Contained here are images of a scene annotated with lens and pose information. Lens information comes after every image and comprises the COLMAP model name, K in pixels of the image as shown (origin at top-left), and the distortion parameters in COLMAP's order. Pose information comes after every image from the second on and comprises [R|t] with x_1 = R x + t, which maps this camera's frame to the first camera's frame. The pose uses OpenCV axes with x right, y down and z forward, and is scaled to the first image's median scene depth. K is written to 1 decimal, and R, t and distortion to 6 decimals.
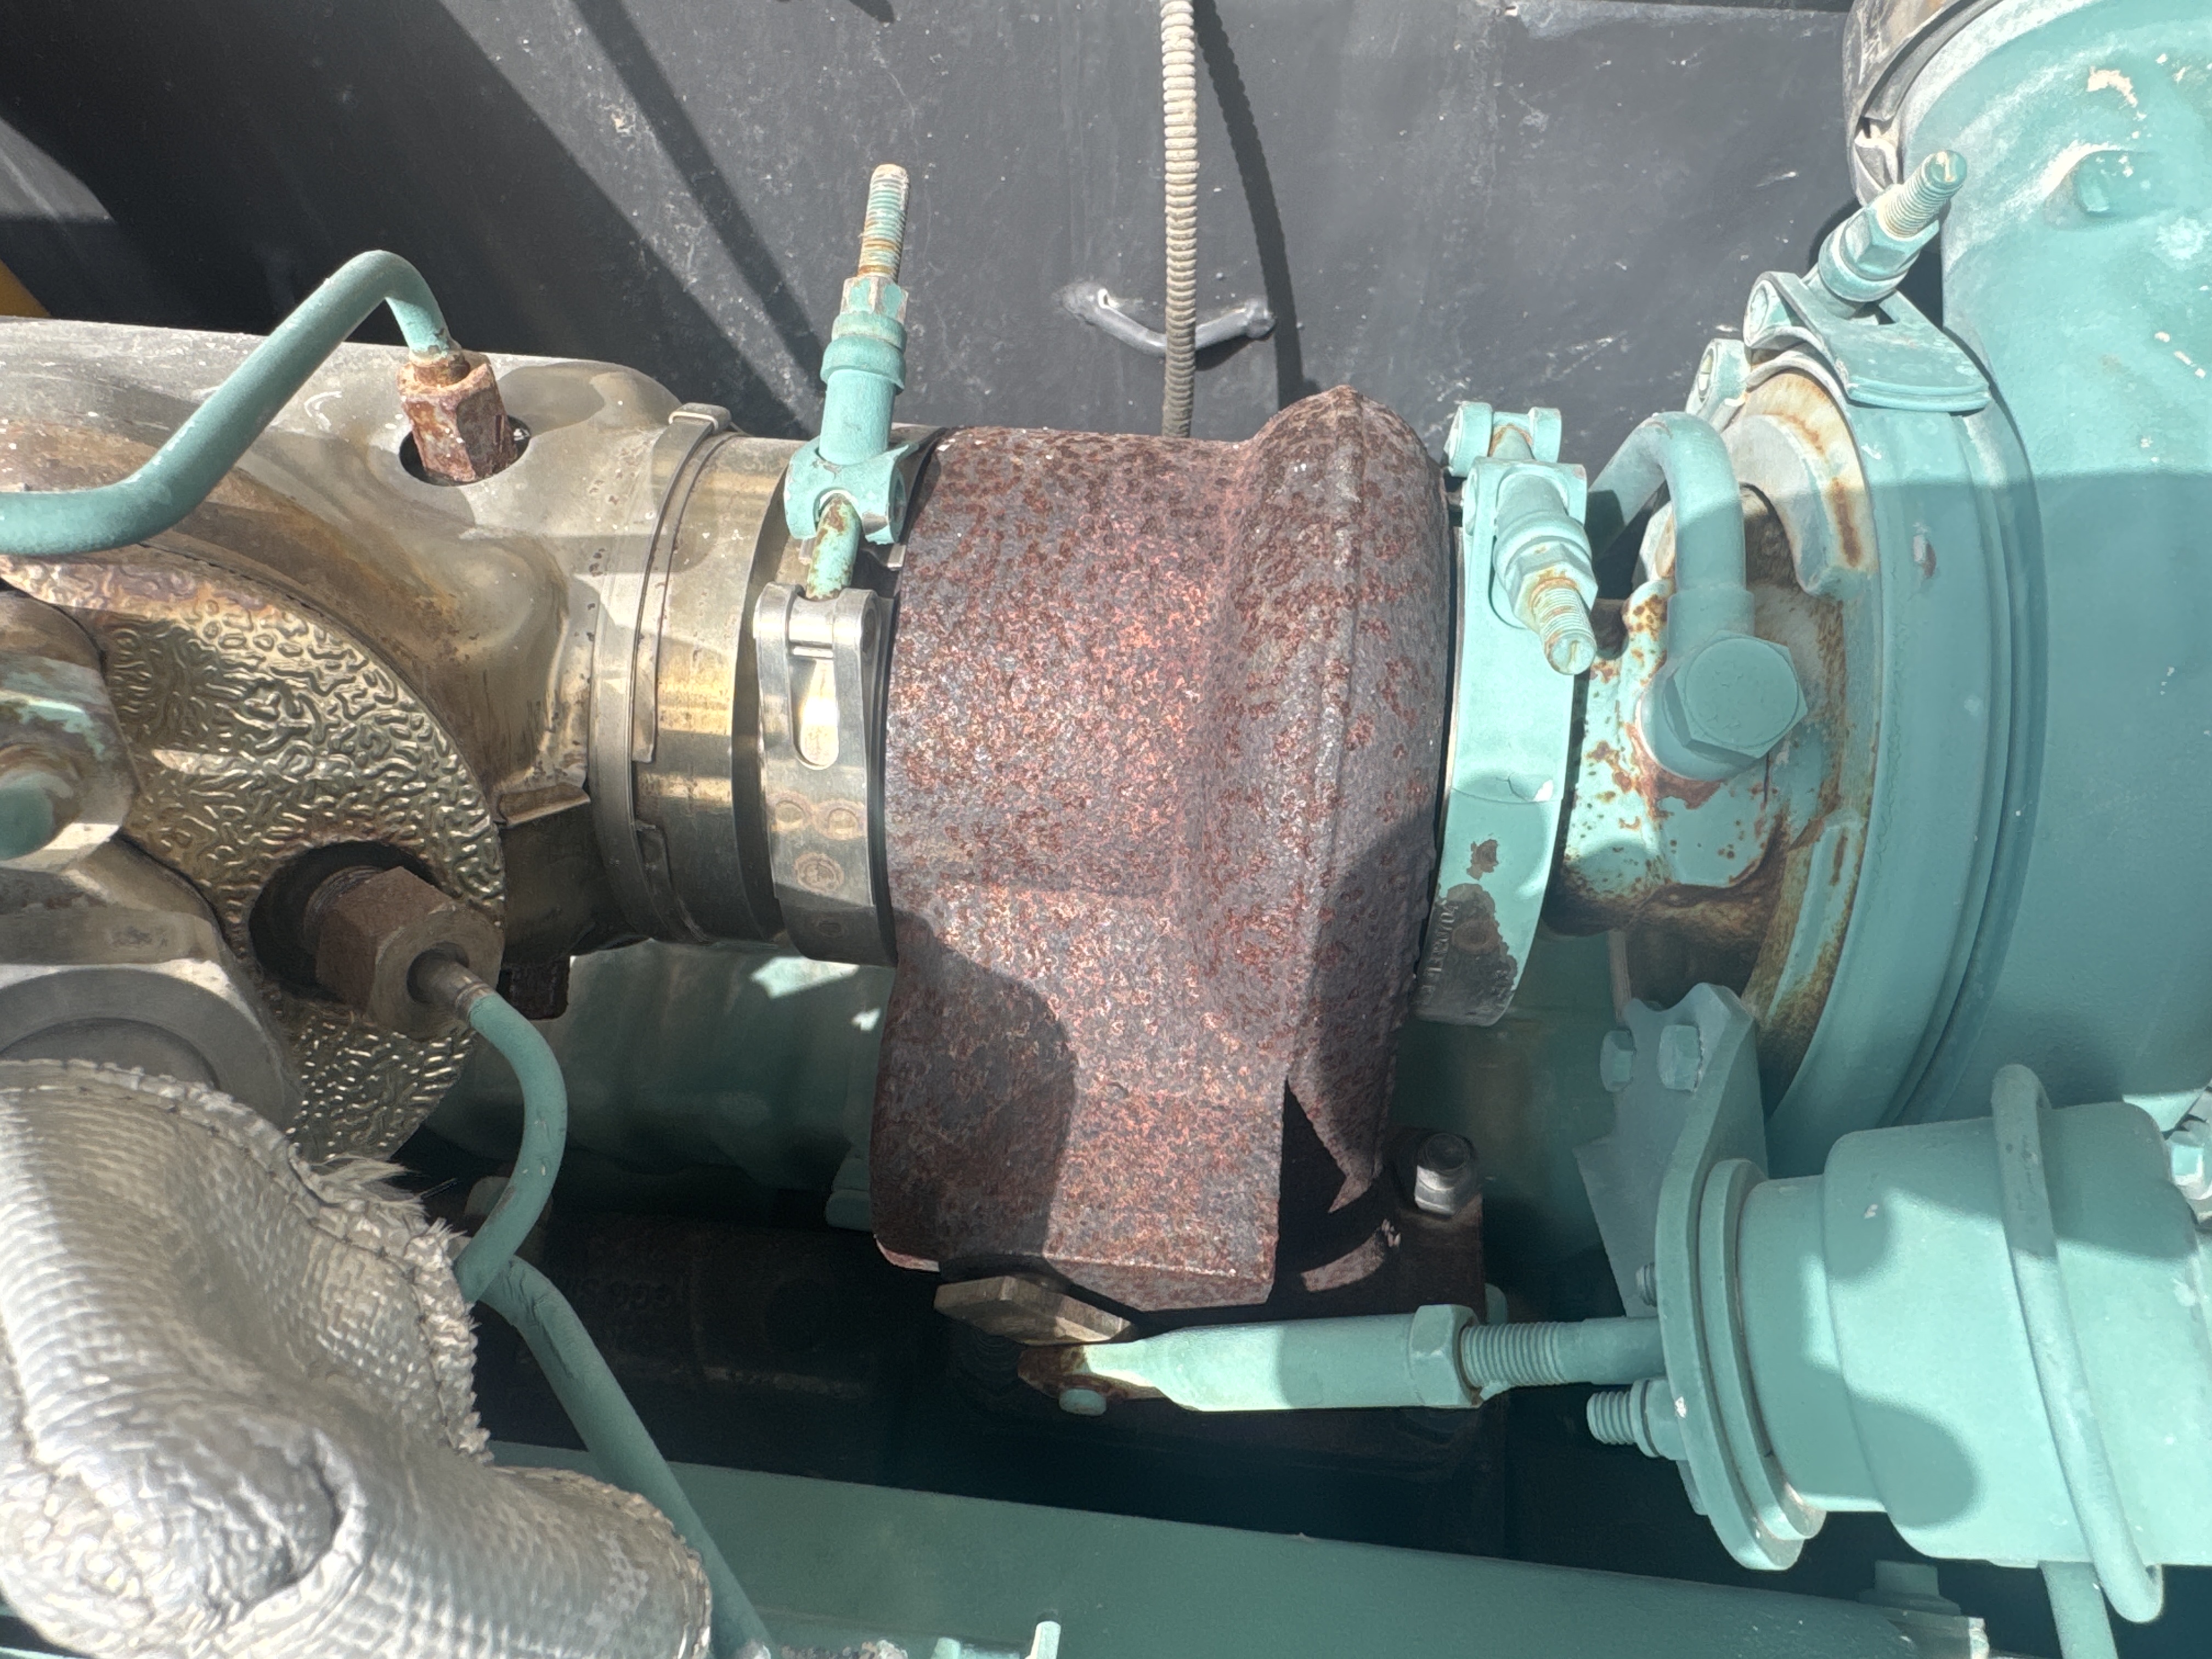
lens RADIAL K [[1649.6, 0, 1106.0], [0, 1649.6, 829.5], [0, 0, 1]] dist [-0.051815, 0.084598]
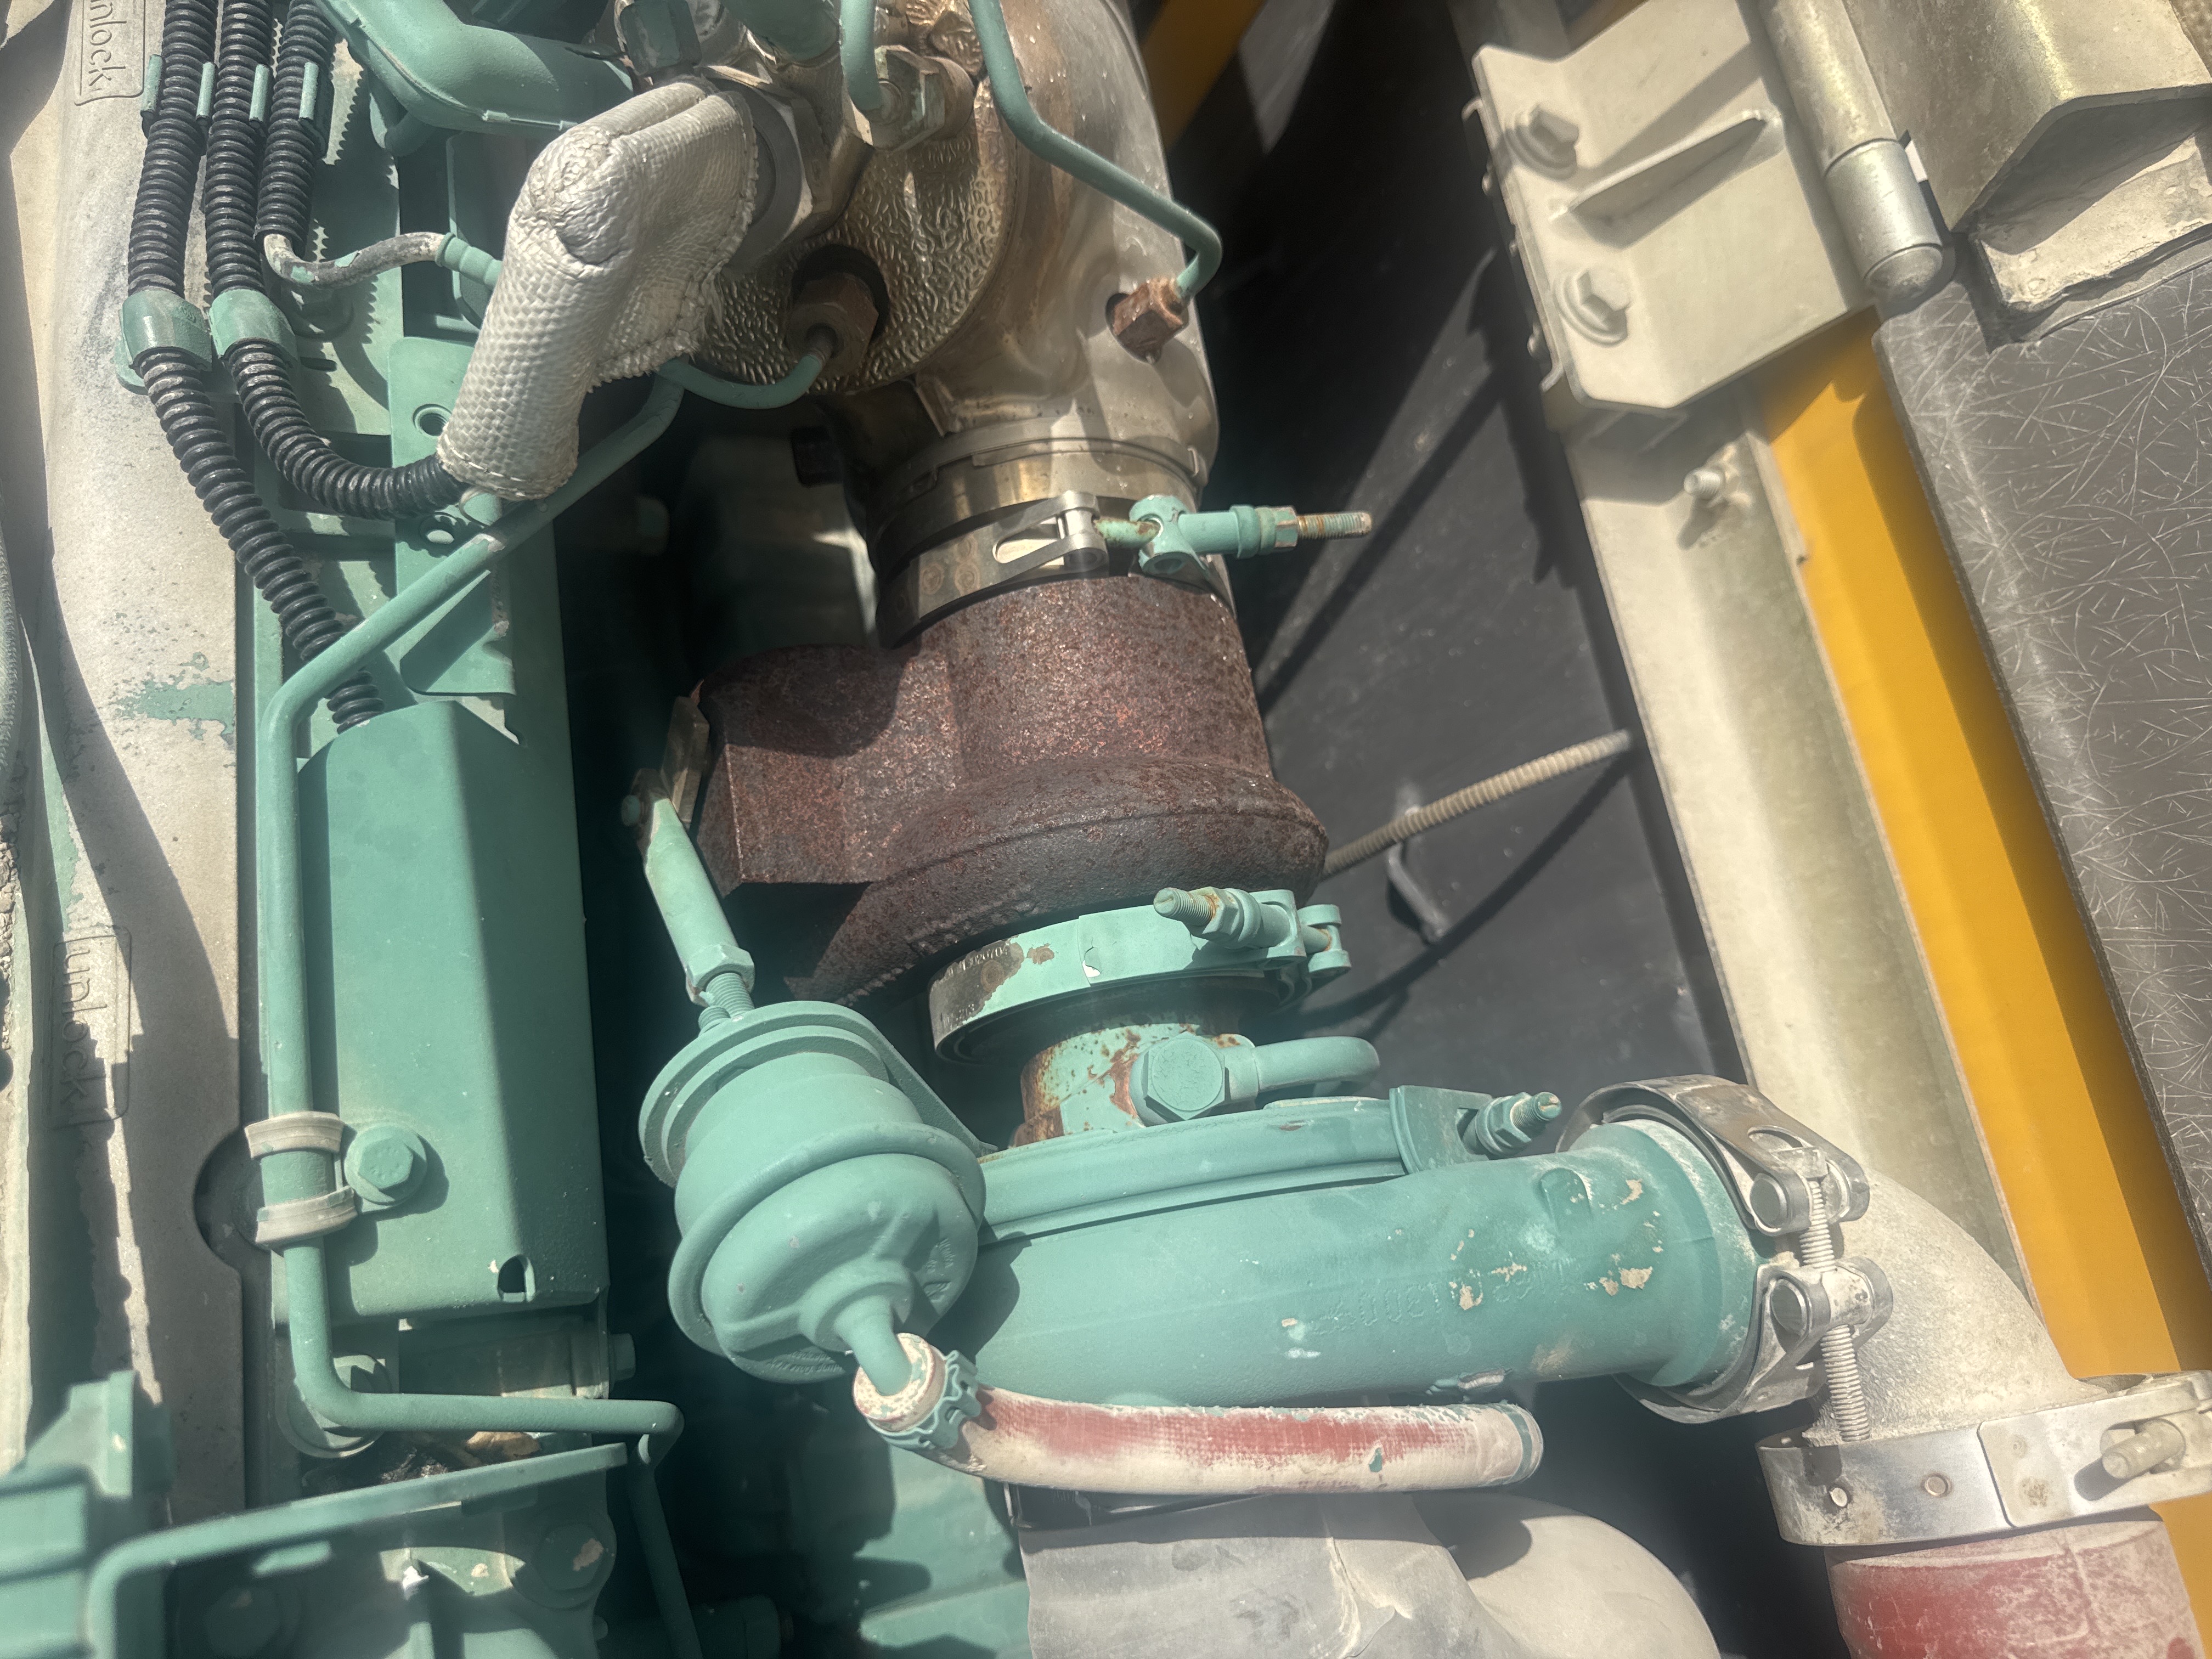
lens RADIAL K [[1686.4, 0, 1110.7], [0, 1686.4, 804.8], [0, 0, 1]] dist [0.061912, -0.104605]
pose [[0.256222, 0.935968, -0.241484, 0.488760], [-0.966039, 0.239303, -0.097485, 0.073601], [-0.033455, 0.258261, 0.965496, -0.546499]]
